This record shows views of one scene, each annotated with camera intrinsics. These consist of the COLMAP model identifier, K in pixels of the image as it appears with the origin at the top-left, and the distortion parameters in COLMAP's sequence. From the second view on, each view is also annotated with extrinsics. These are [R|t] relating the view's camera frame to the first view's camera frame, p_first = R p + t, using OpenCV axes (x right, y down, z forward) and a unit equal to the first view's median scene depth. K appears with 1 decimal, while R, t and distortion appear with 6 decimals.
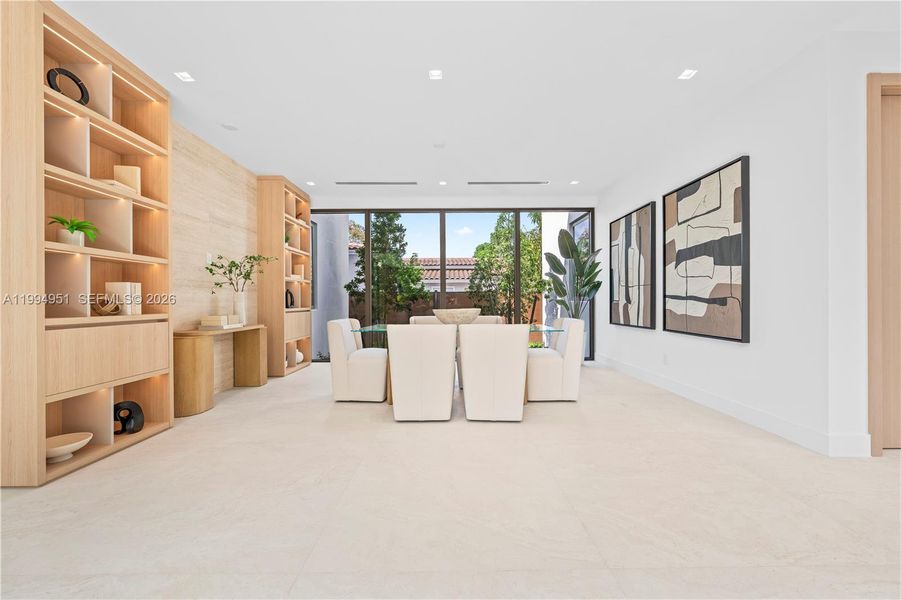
lens RADIAL K [[337.0, 0, 454.8], [0, 337.0, 302.1], [0, 0, 1]] dist [0.001905, 0.000343]
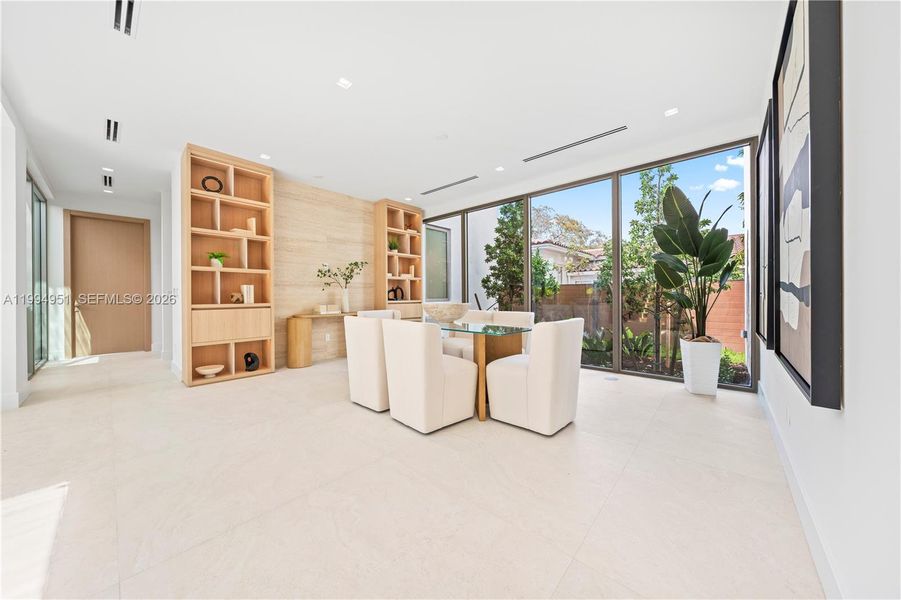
lens RADIAL K [[309.4, 0, 449.0], [0, 309.4, 299.8], [0, 0, 1]] dist [-0.010292, -0.000142]
pose [[0.736121, 0.008829, -0.676792, 0.769020], [0.001970, 0.999883, 0.015187, -0.002882], [0.676847, -0.012513, 0.736018, 0.455245]]
